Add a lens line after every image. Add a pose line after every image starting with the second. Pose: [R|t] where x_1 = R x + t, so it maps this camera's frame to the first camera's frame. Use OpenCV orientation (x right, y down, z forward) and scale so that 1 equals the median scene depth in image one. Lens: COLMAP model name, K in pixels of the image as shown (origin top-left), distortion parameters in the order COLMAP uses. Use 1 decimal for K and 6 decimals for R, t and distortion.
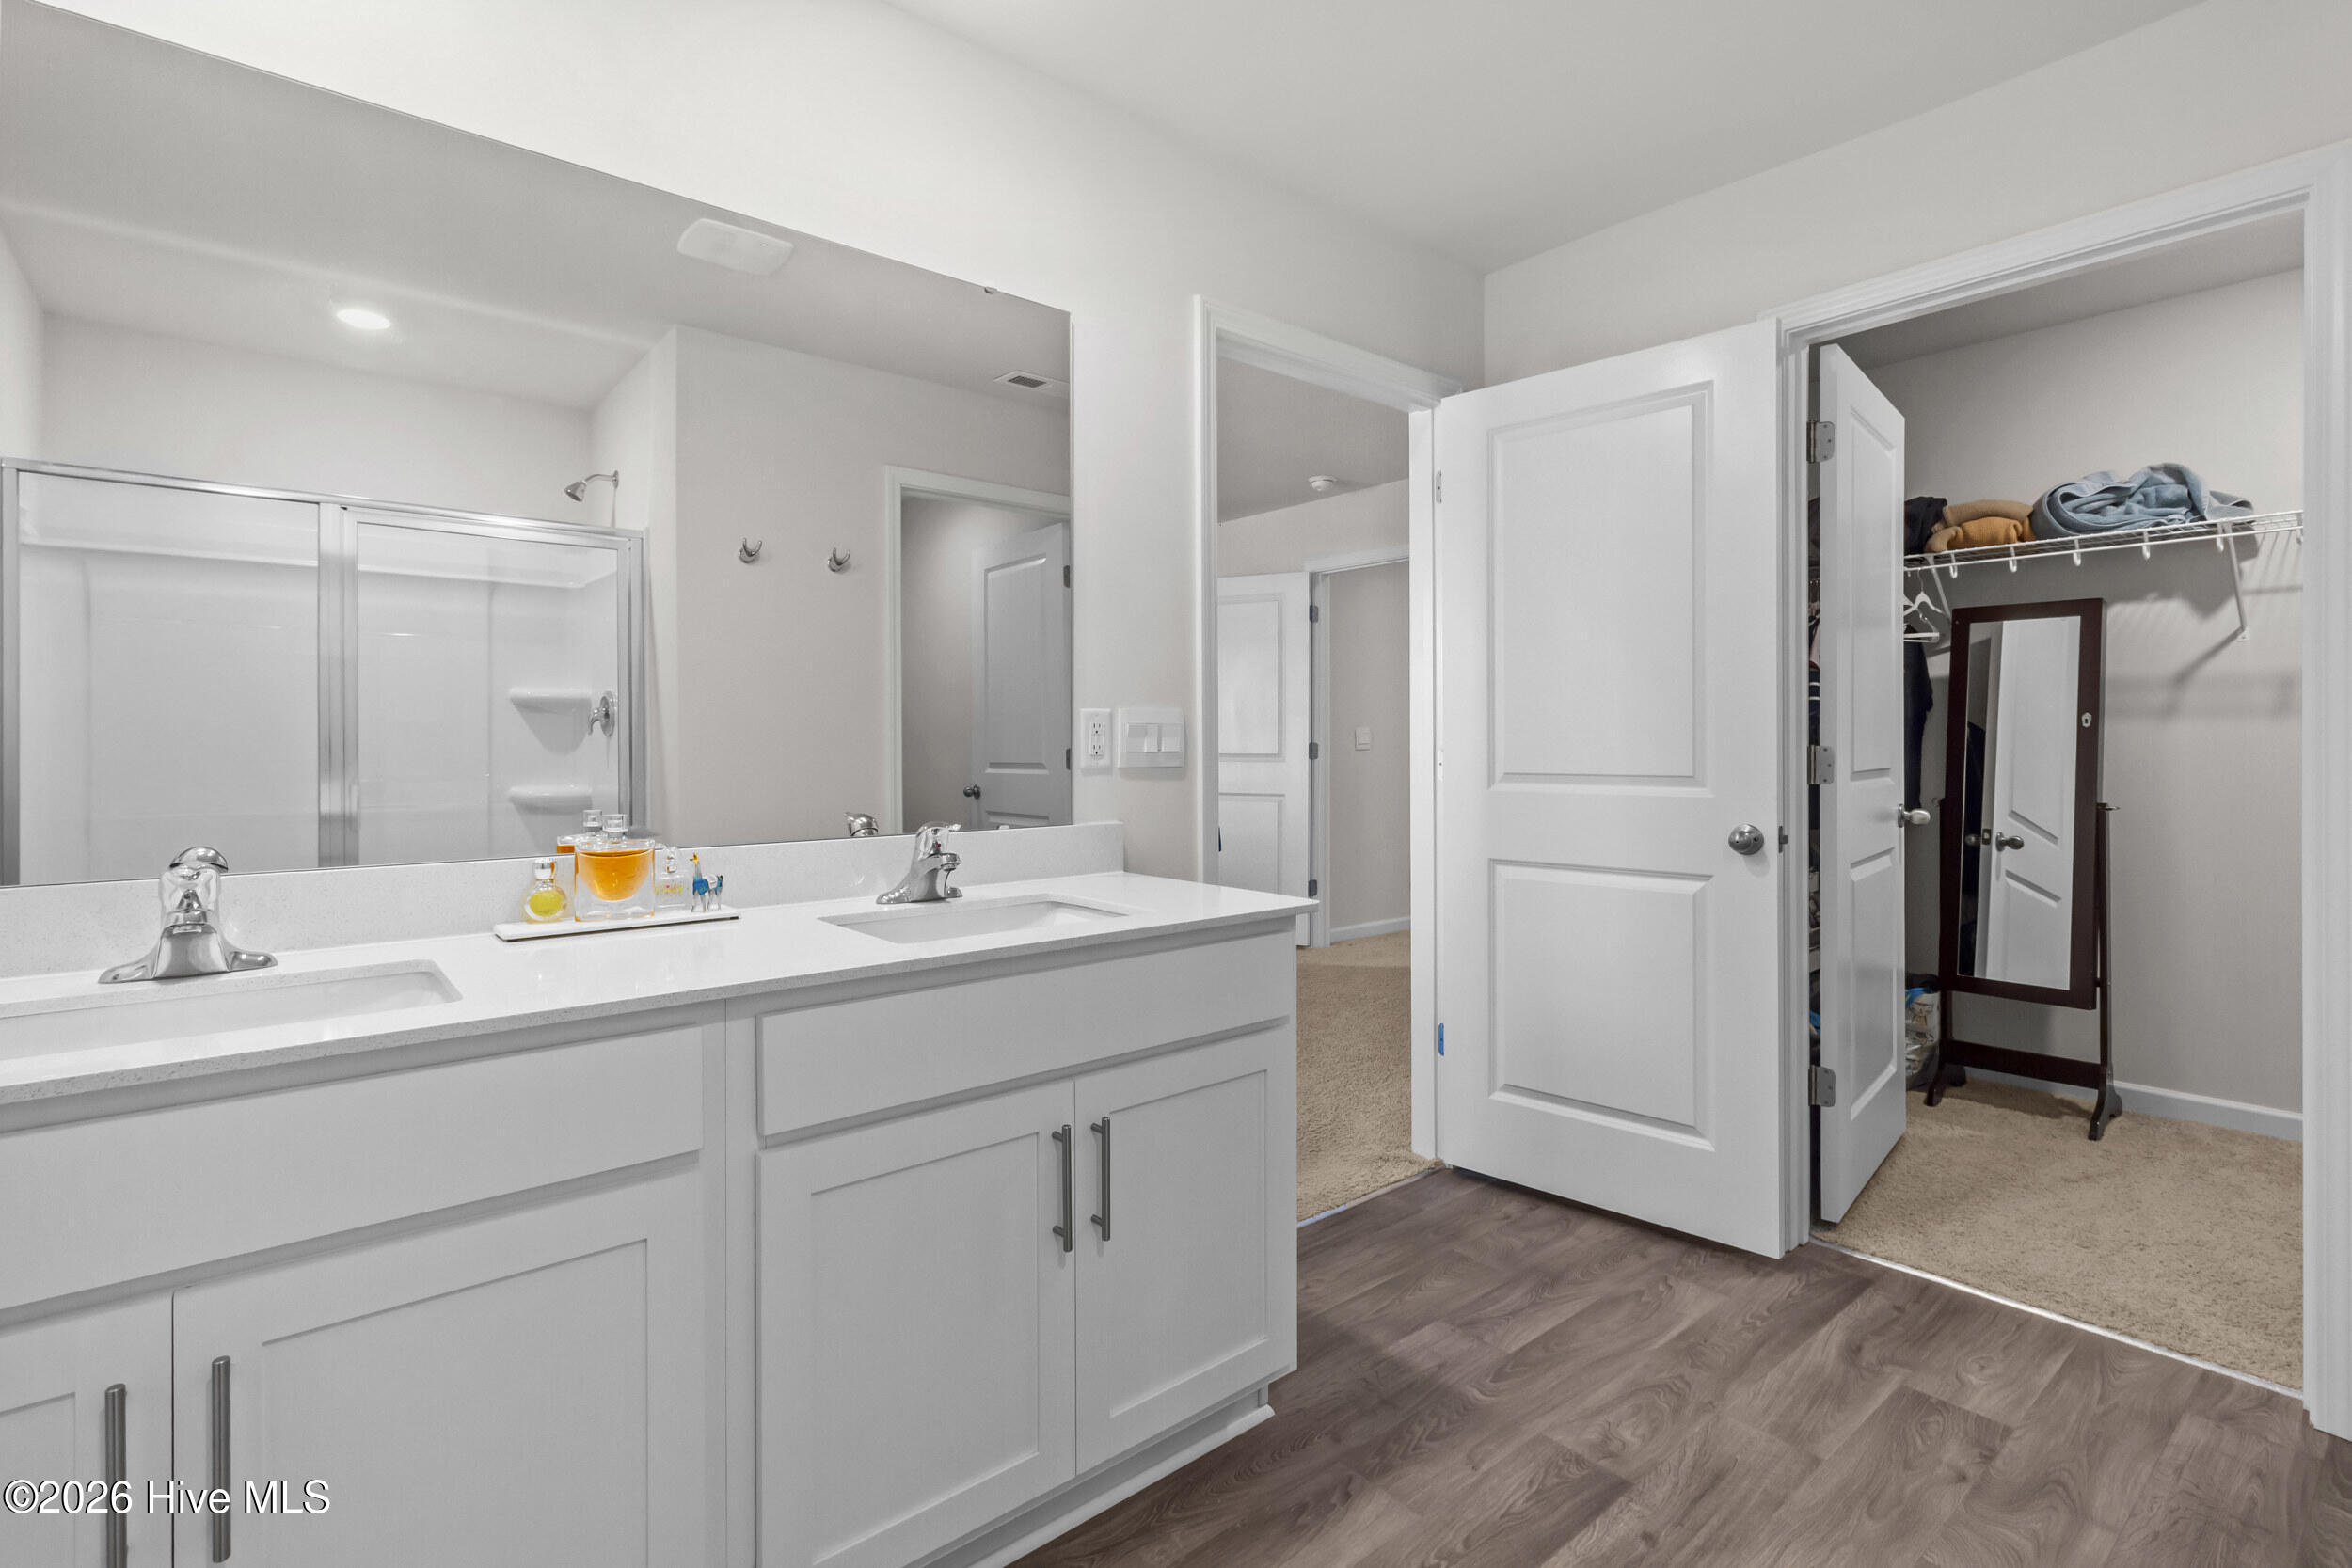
lens RADIAL K [[1067.7, 0, 1179.2], [0, 1067.7, 765.0], [0, 0, 1]] dist [-0.029000, 0.000357]
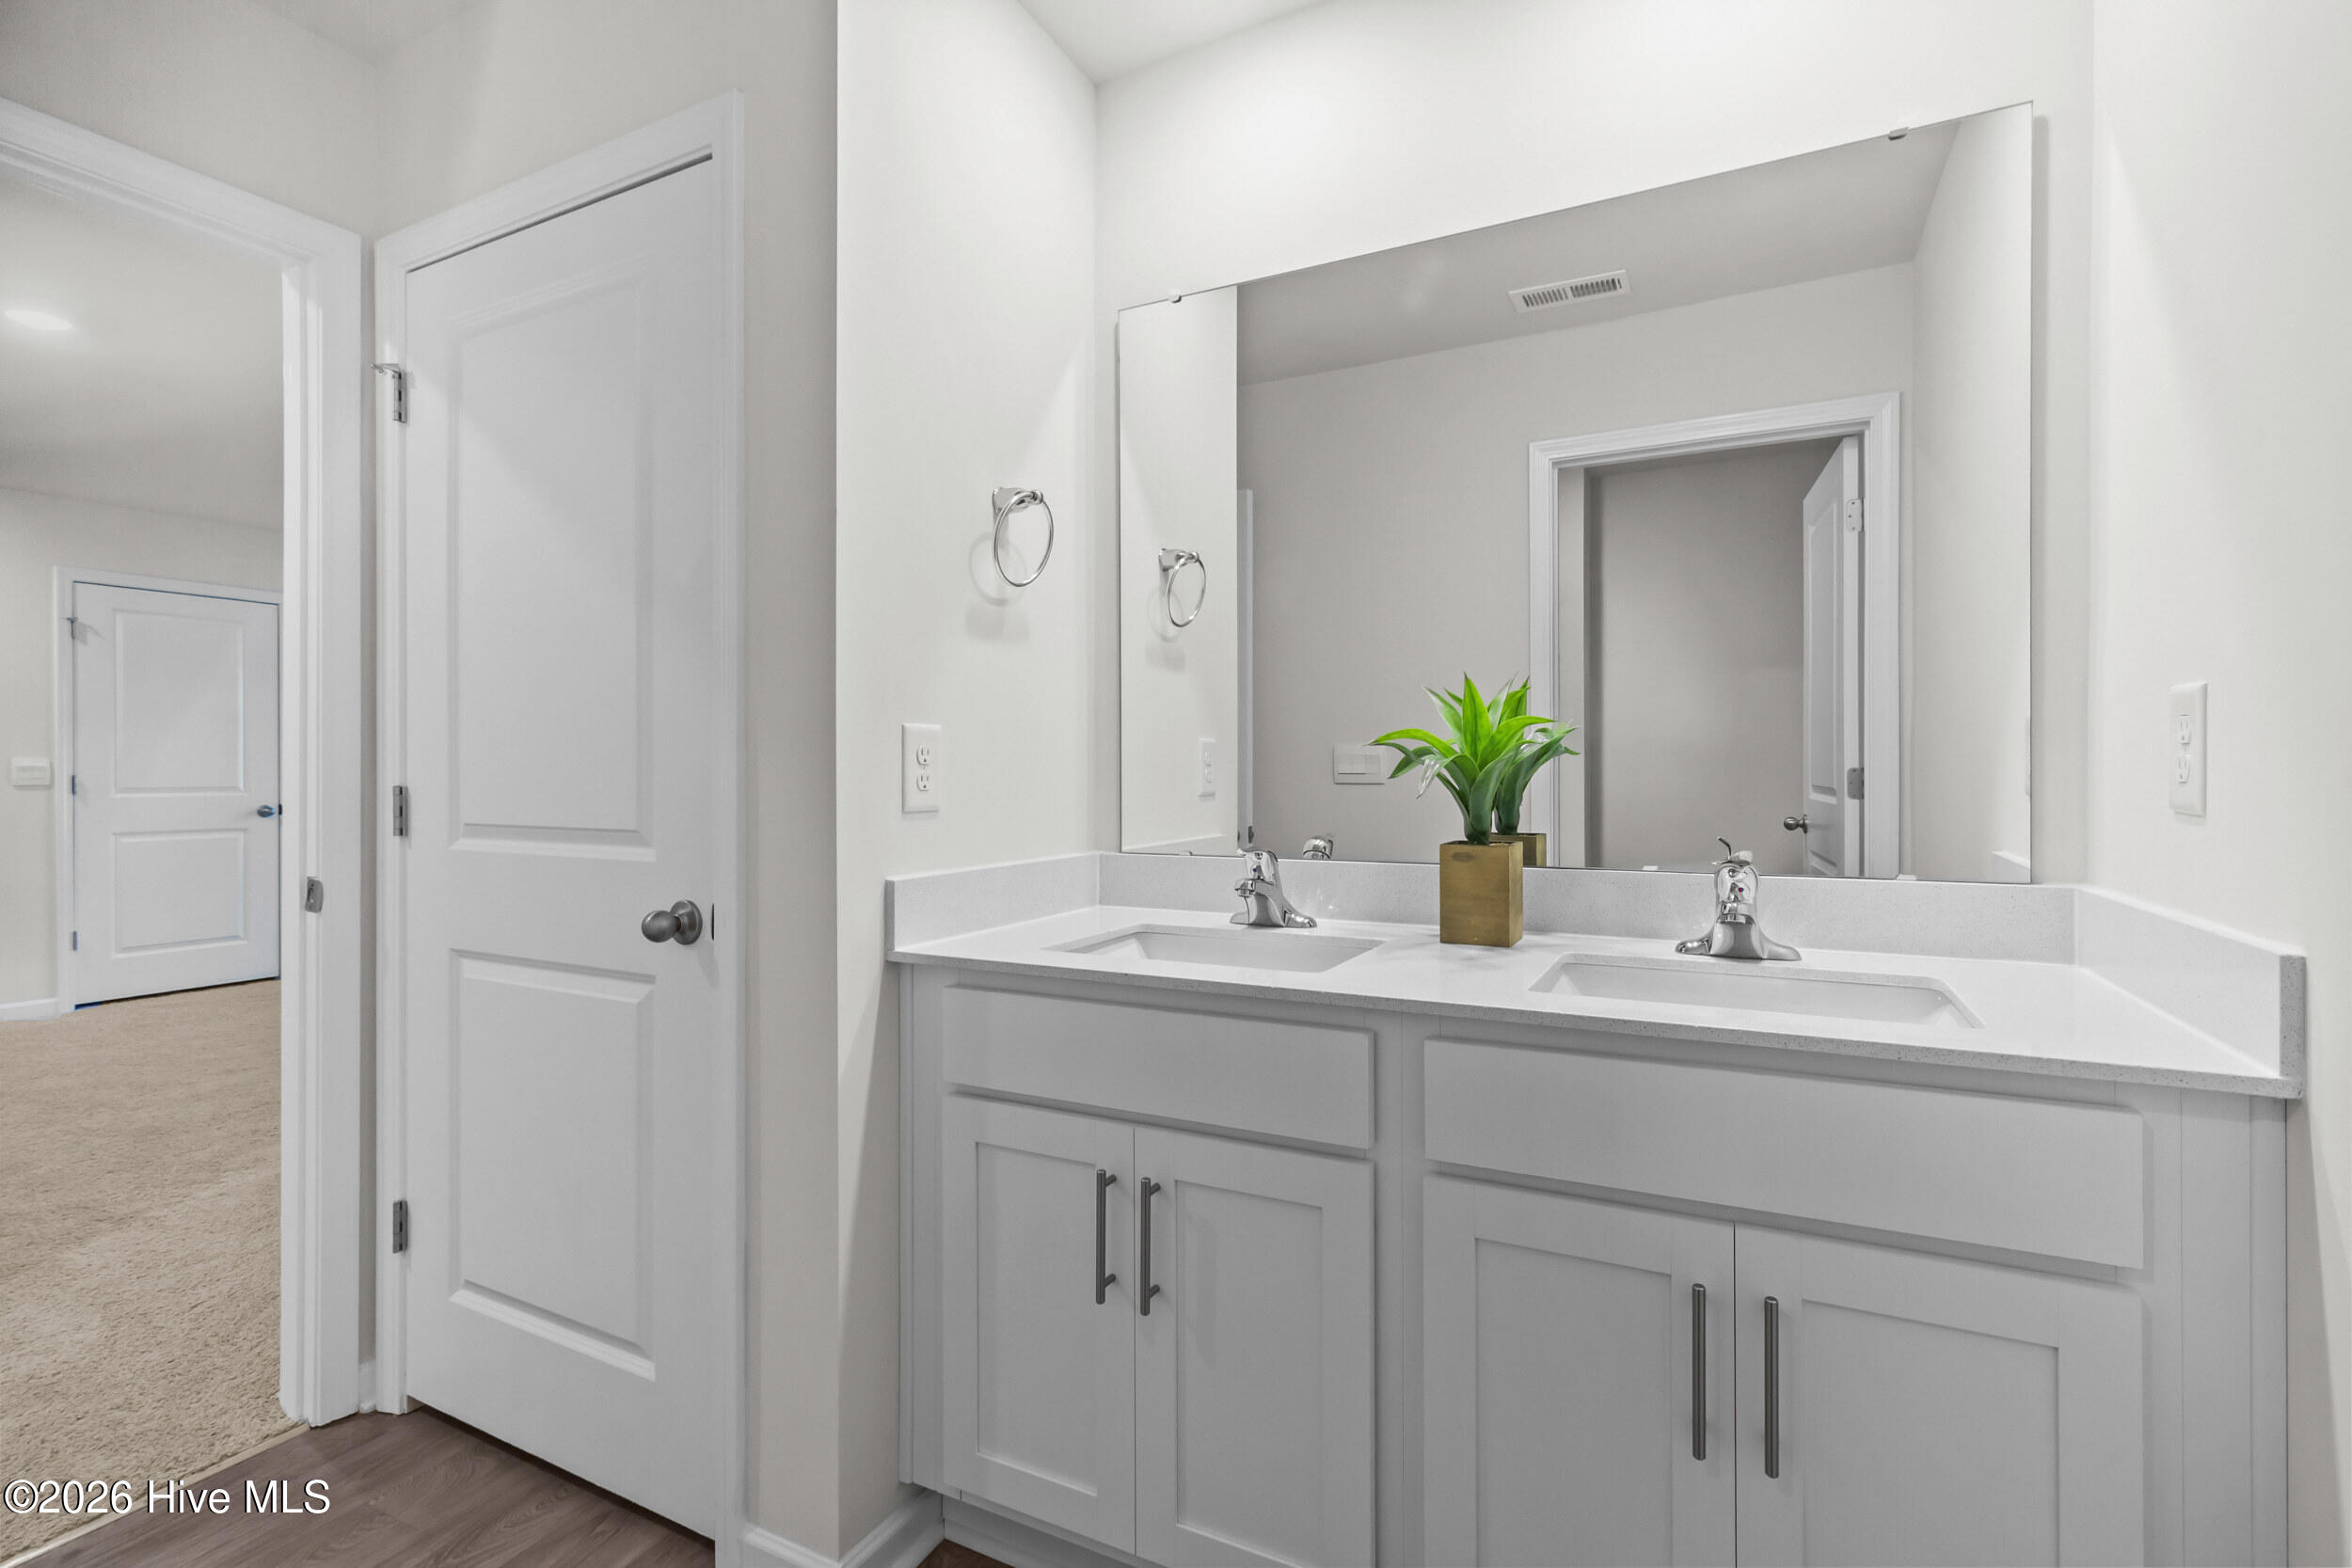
lens RADIAL K [[1095.0, 0, 1176.6], [0, 1095.0, 770.7], [0, 0, 1]] dist [0.003685, 0.000242]
pose [[0.395948, 0.008830, -0.918230, 0.482878], [-0.015450, 0.999876, 0.002954, -0.013039], [0.918143, 0.013017, 0.396036, 0.390270]]
